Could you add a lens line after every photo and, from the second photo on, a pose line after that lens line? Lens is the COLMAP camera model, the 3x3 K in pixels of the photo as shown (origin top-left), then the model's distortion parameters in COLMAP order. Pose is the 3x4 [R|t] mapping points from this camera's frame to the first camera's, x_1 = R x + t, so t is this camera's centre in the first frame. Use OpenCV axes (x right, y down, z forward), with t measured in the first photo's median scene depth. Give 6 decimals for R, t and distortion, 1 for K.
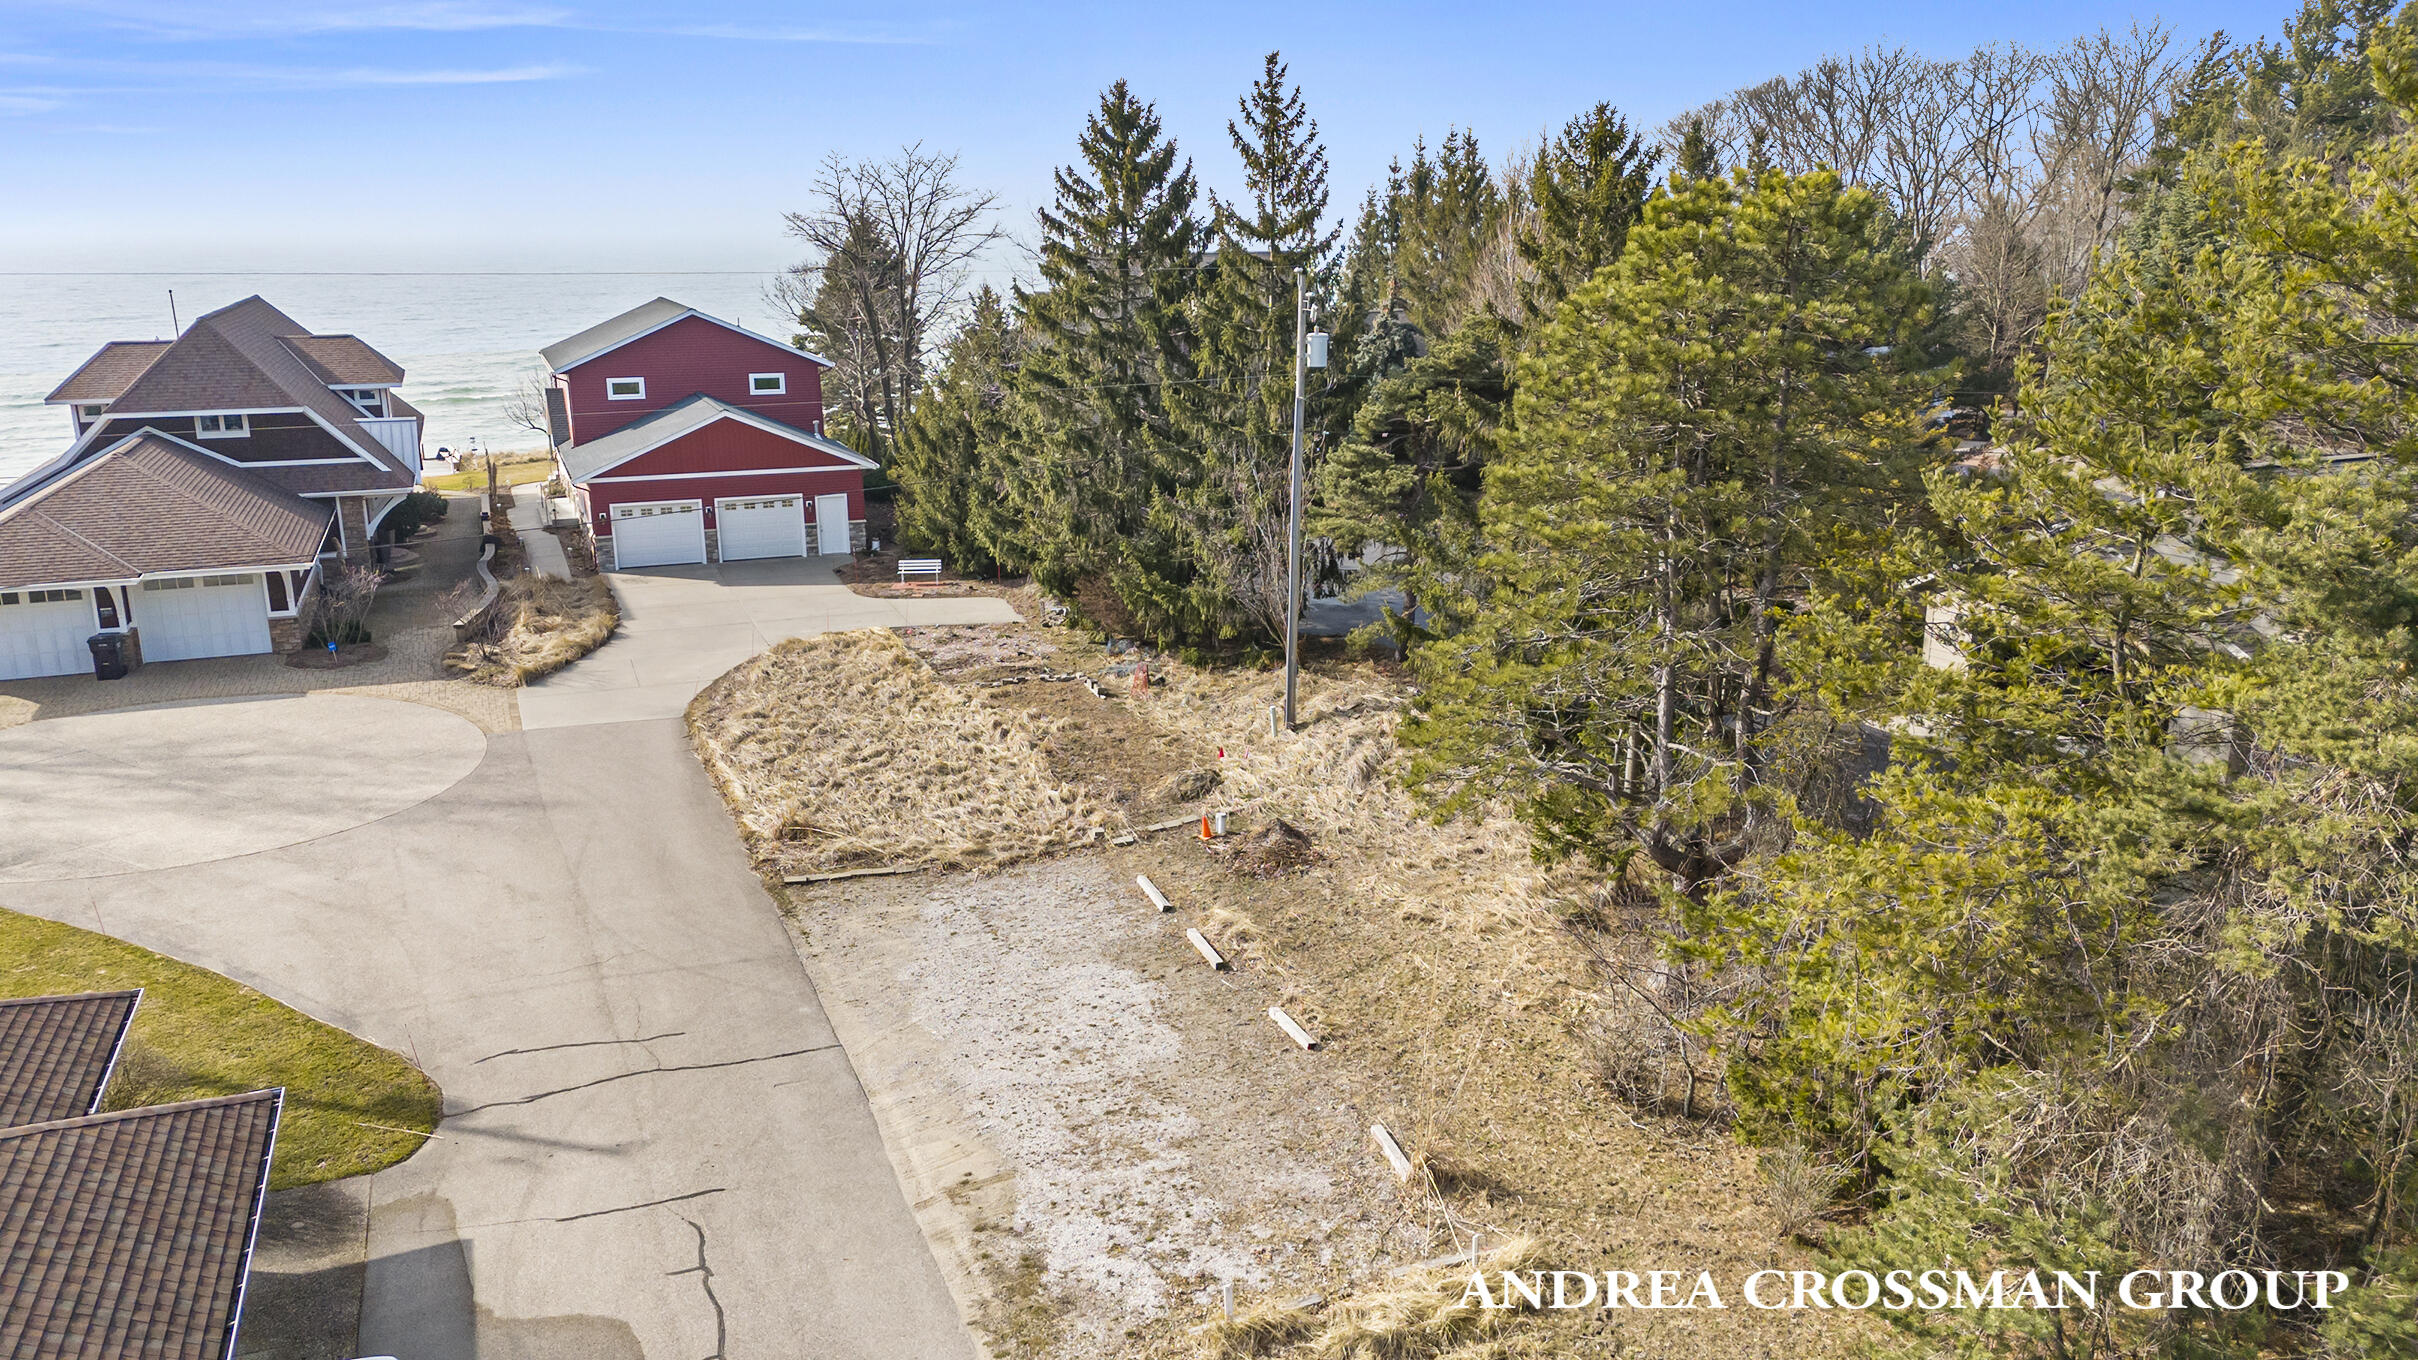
lens RADIAL K [[1737.2, 0, 1209.0], [0, 1737.2, 680.0], [0, 0, 1]] dist [0.069579, -0.066849]
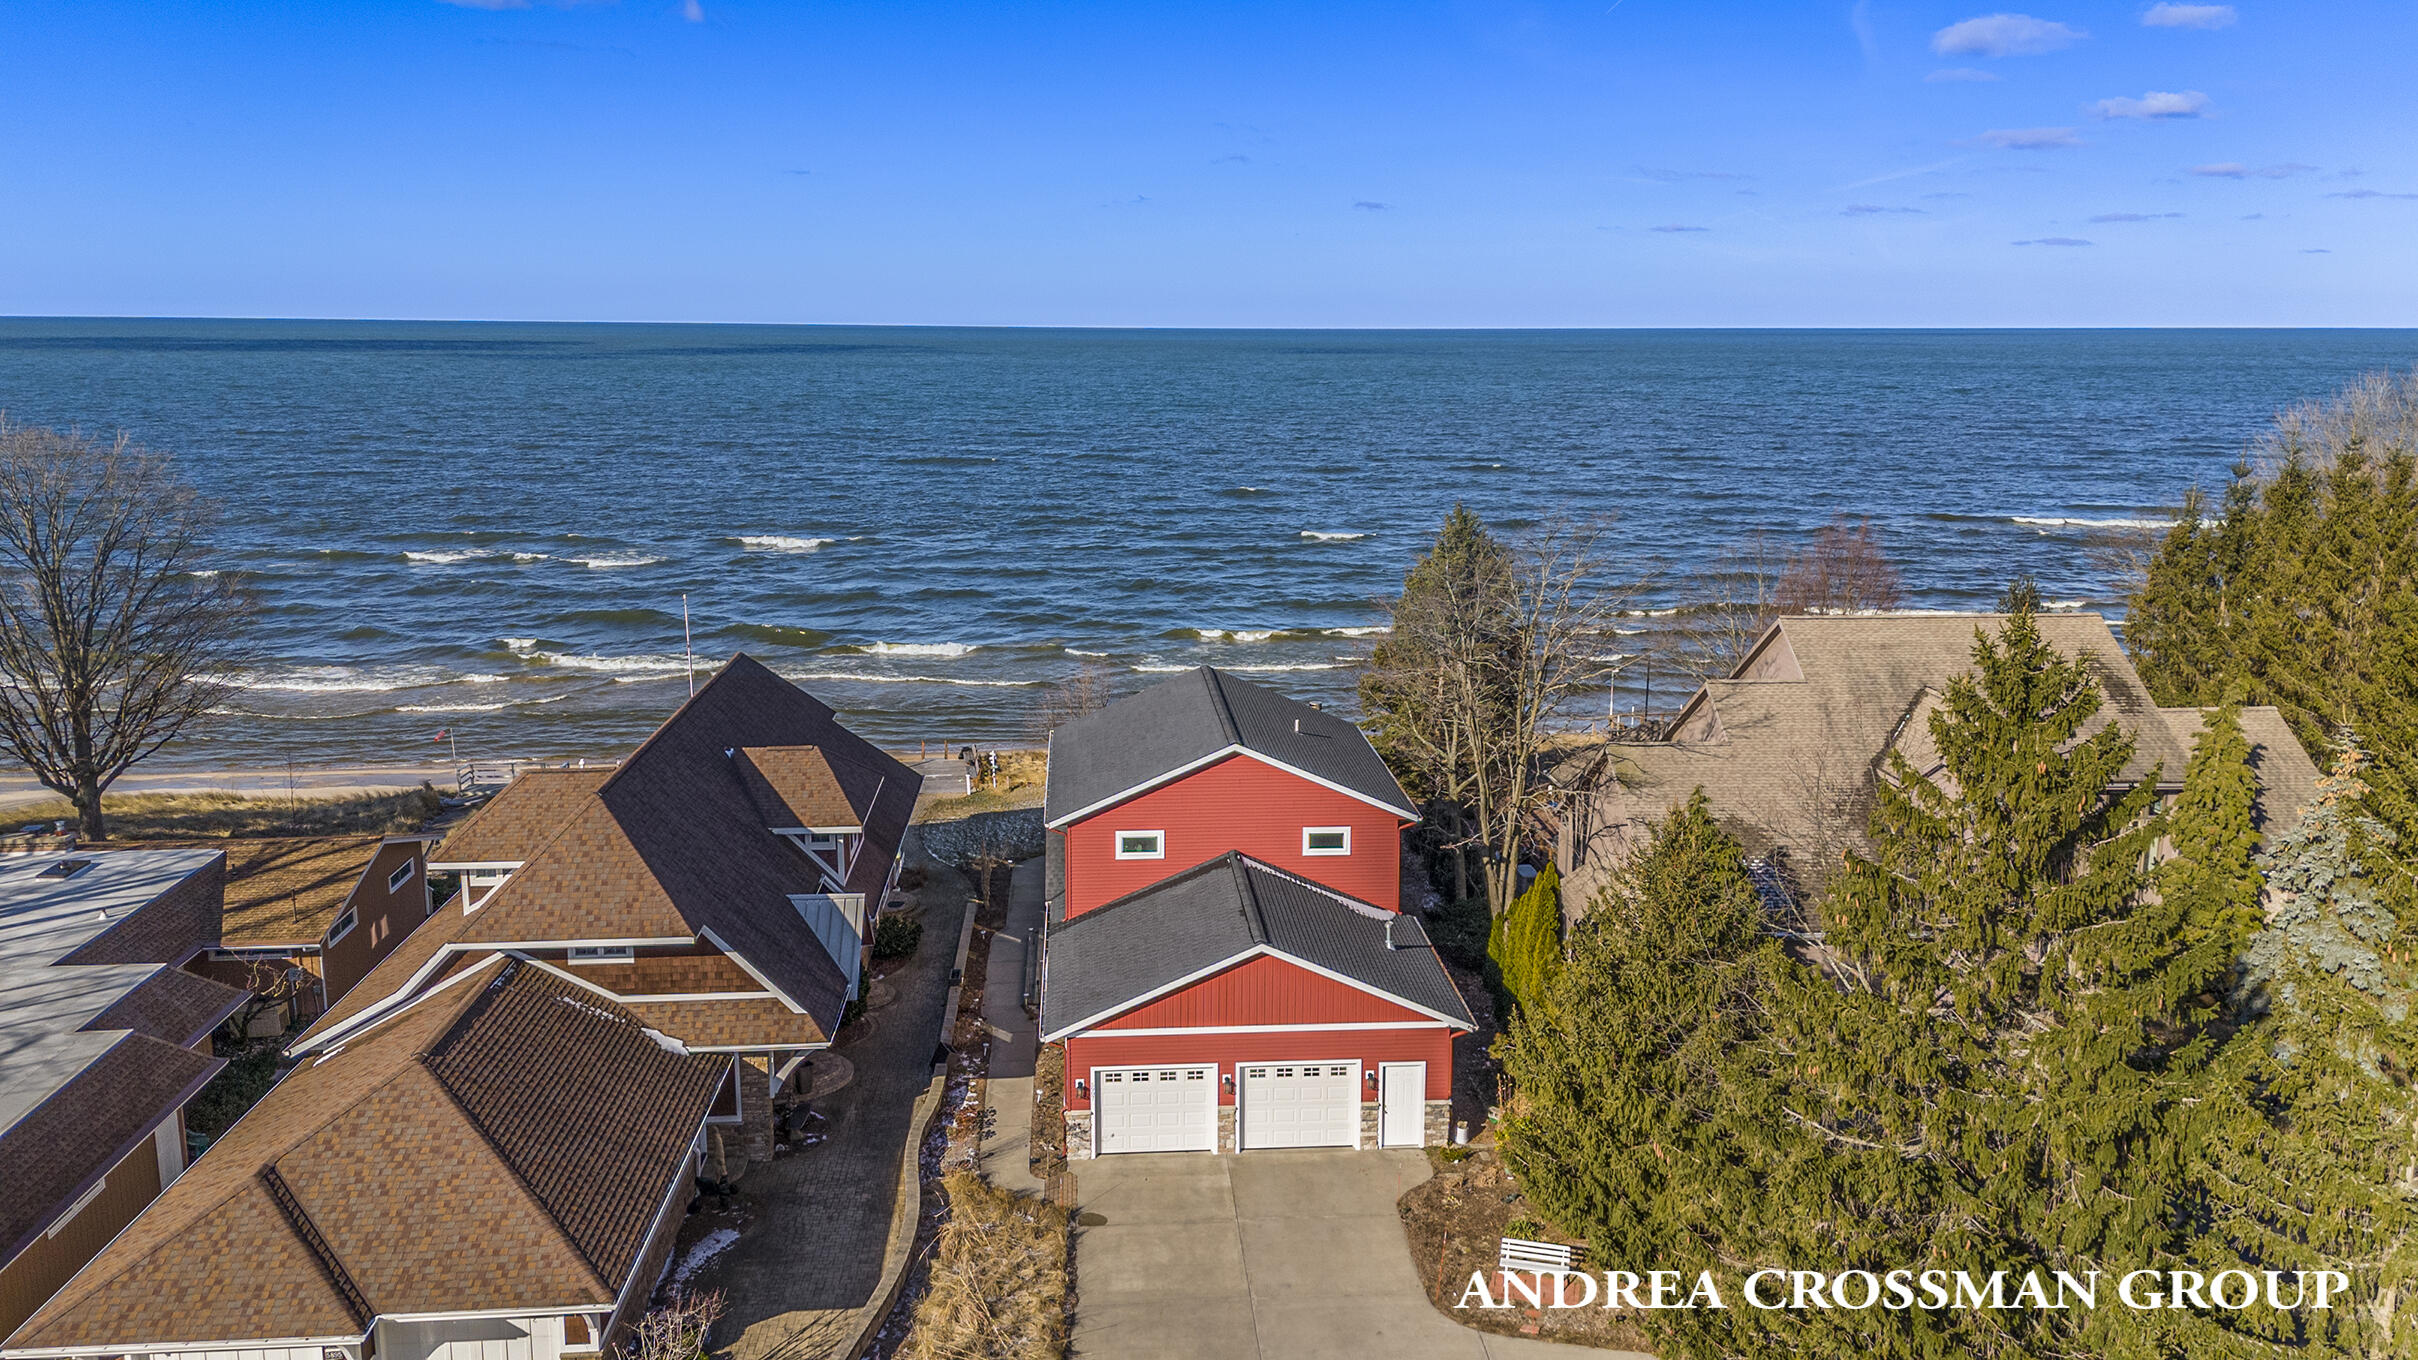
lens RADIAL K [[1772.8, 0, 1244.2], [0, 1772.8, 669.2], [0, 0, 1]] dist [0.089558, -0.081557]
pose [[0.954829, 0.067572, -0.289371, -0.085589], [-0.086744, 0.994770, -0.053934, -0.210728], [0.284213, 0.076599, 0.955696, 0.312312]]
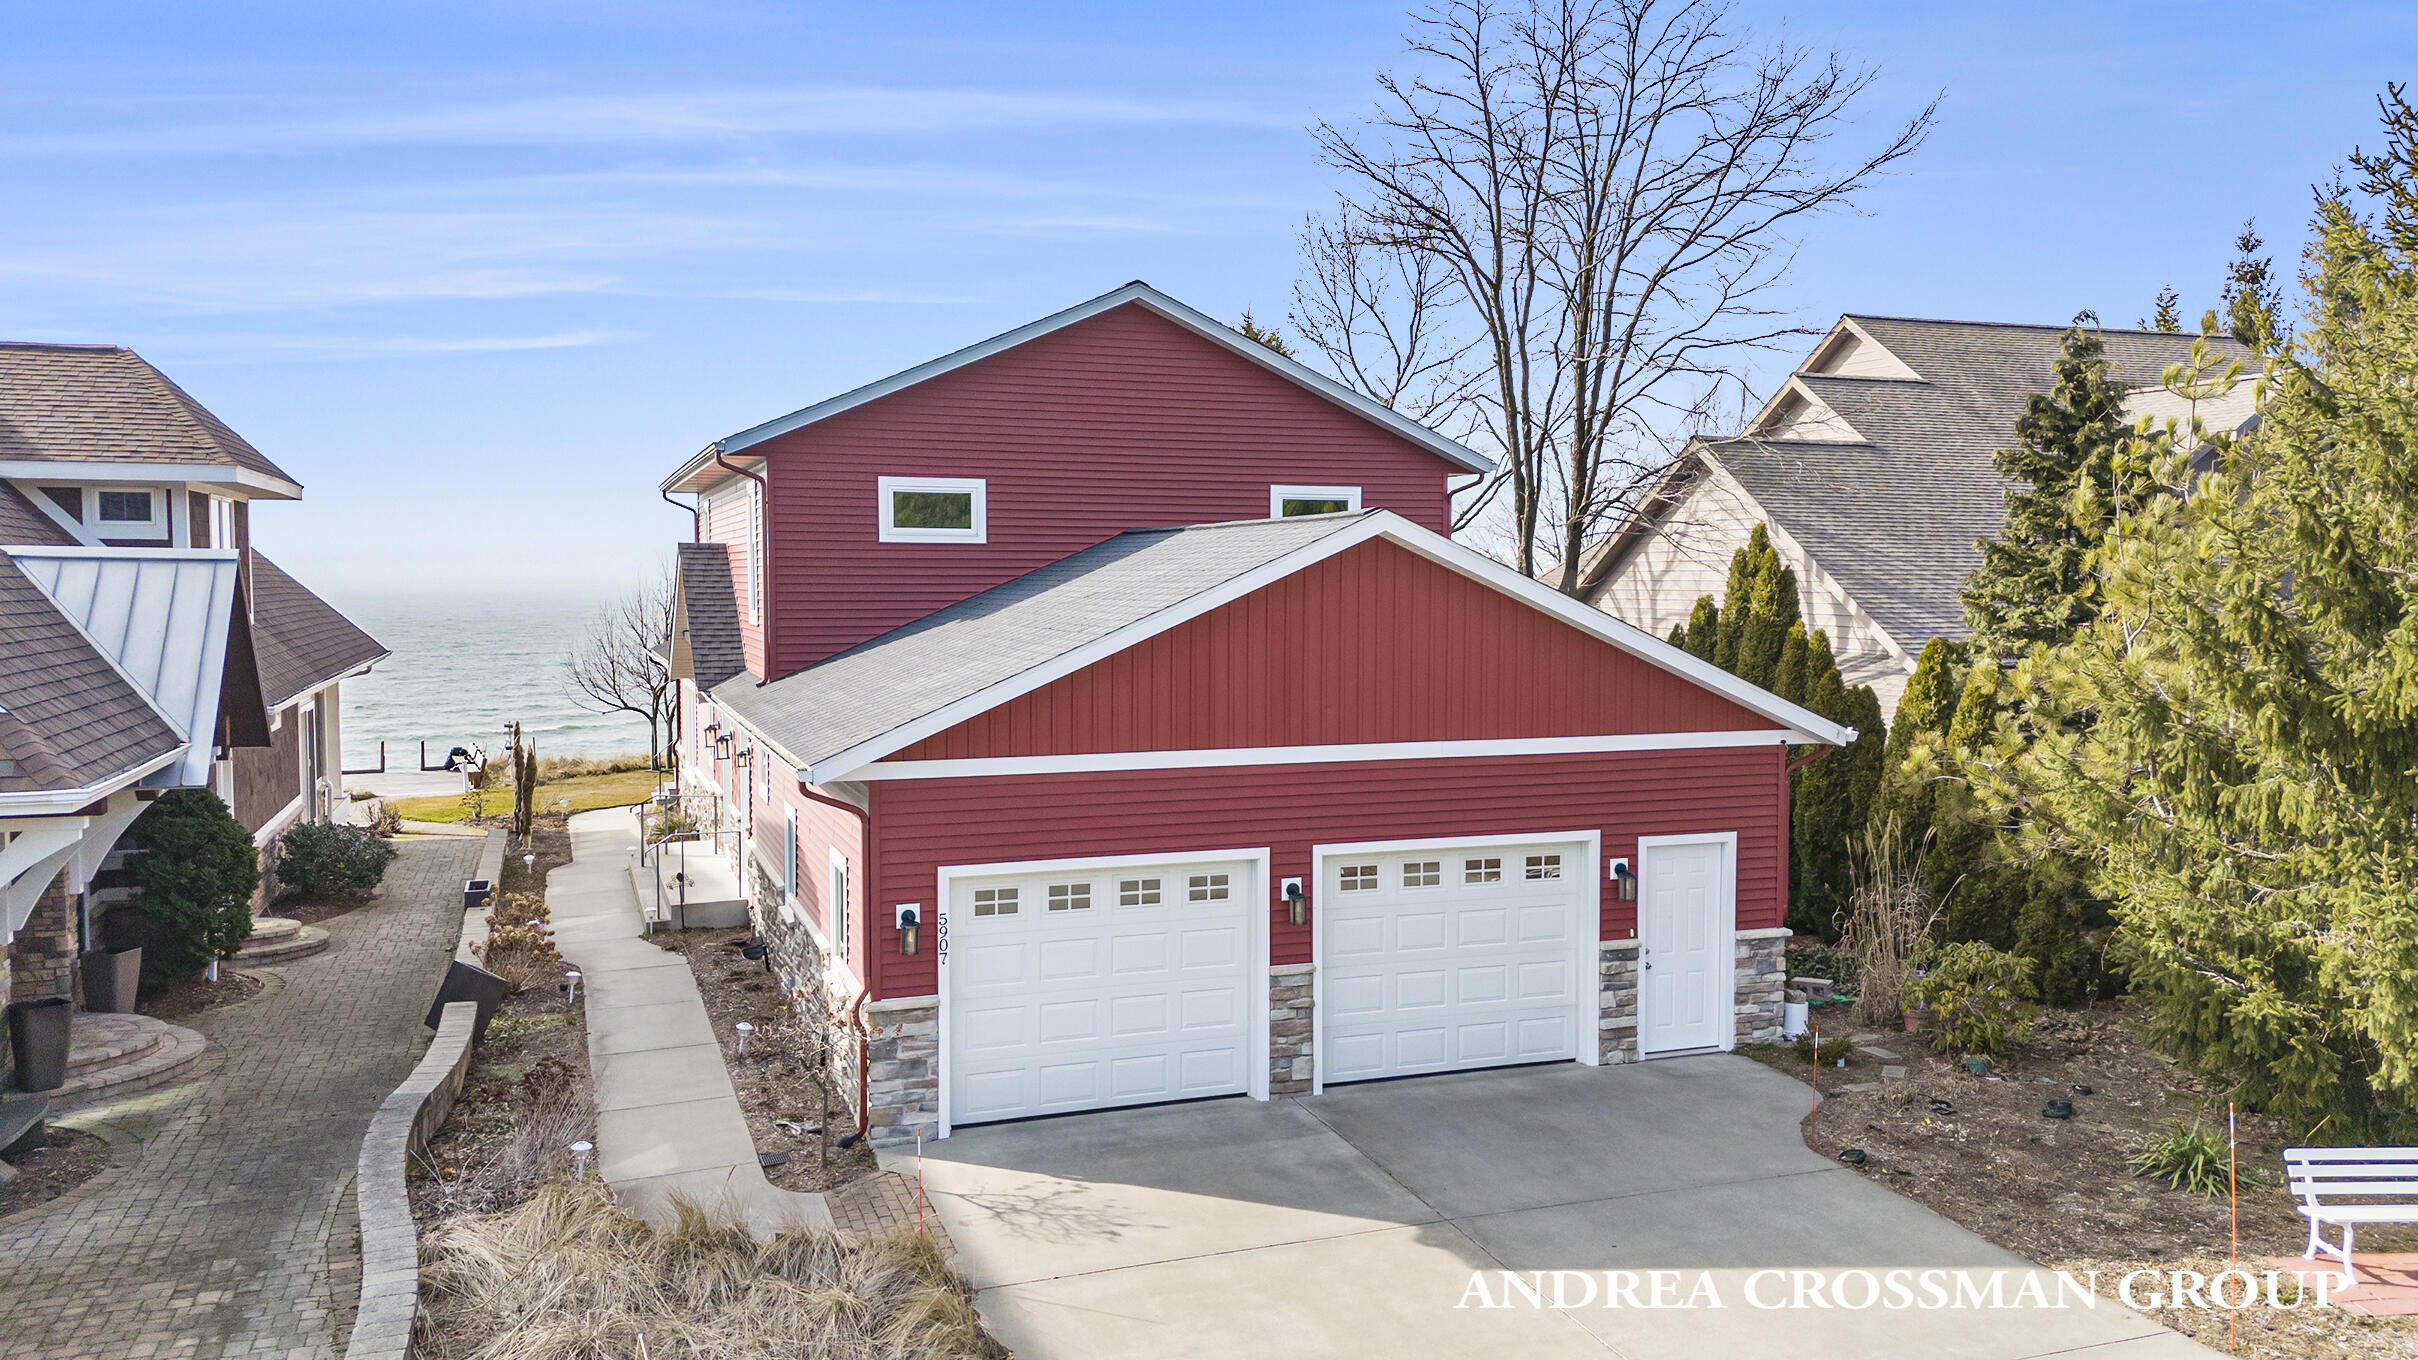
lens RADIAL K [[1772.8, 0, 1244.2], [0, 1772.8, 669.2], [0, 0, 1]] dist [0.089558, -0.081557]
pose [[0.999642, 0.008600, -0.025341, -0.275541], [-0.013516, 0.979554, -0.200729, -0.073097], [0.023096, 0.200999, 0.979319, 0.704645]]
